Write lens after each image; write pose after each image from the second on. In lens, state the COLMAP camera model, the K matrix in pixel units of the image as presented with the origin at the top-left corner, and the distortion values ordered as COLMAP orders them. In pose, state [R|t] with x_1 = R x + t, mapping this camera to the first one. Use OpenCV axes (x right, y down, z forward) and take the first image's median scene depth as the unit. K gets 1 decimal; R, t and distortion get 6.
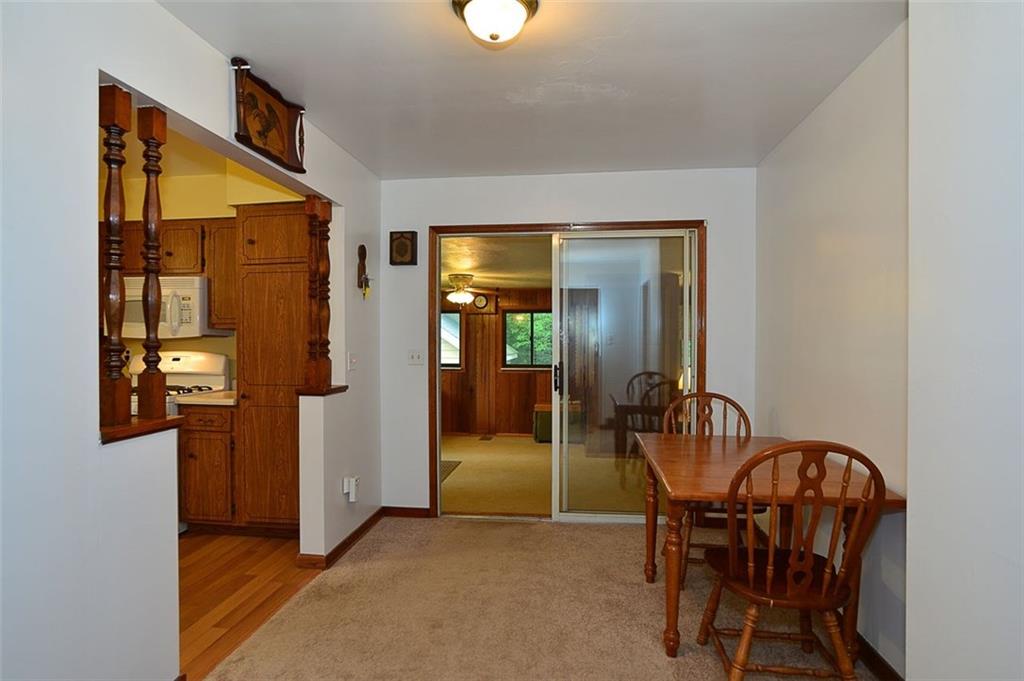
lens RADIAL K [[570.0, 0, 504.0], [0, 570.0, 345.8], [0, 0, 1]] dist [-0.026026, 0.000290]
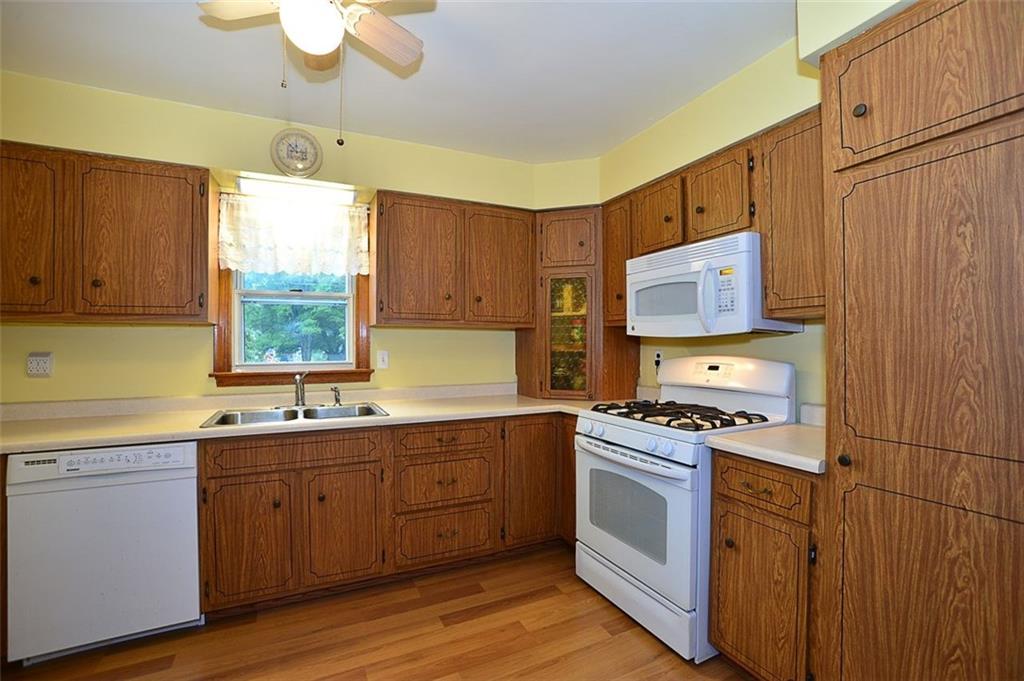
lens RADIAL K [[445.4, 0, 500.0], [0, 445.4, 347.1], [0, 0, 1]] dist [-0.078802, 0.024617]
pose [[0.537939, -0.000013, -0.842984, -0.316067], [-0.002715, 0.999995, -0.001747, 0.000460], [0.842979, 0.003229, 0.537937, 0.576715]]
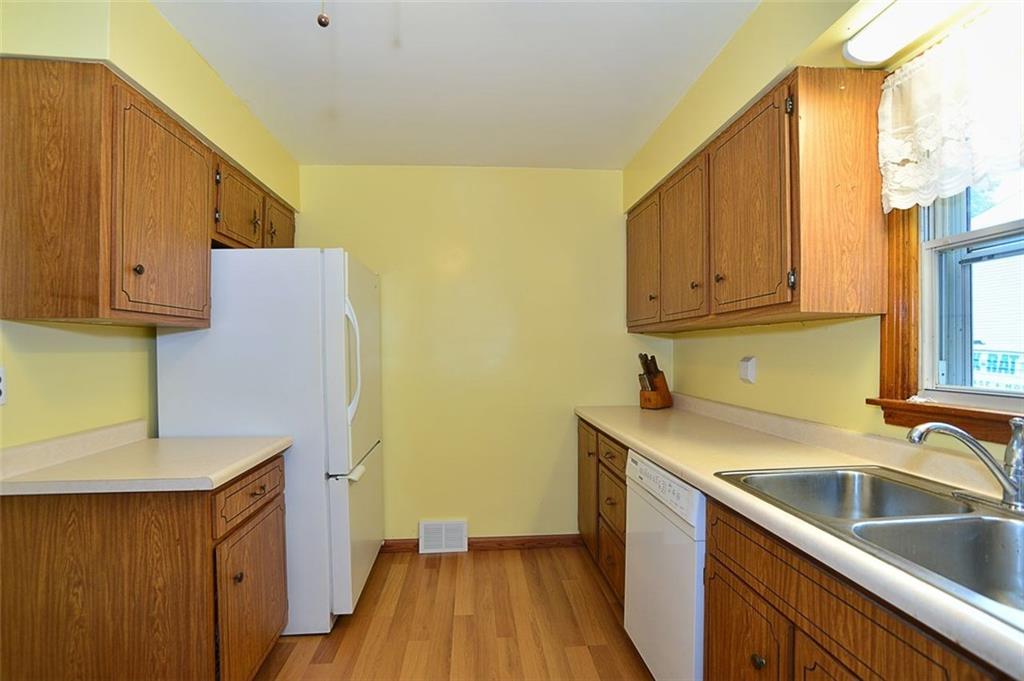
lens RADIAL K [[473.6, 0, 512.4], [0, 473.6, 346.9], [0, 0, 1]] dist [-0.072494, 0.031487]
pose [[-0.975773, -0.000236, -0.218785, -0.708158], [-0.001212, 0.999990, 0.004327, -0.006306], [0.218782, 0.004487, -0.975763, 0.885944]]
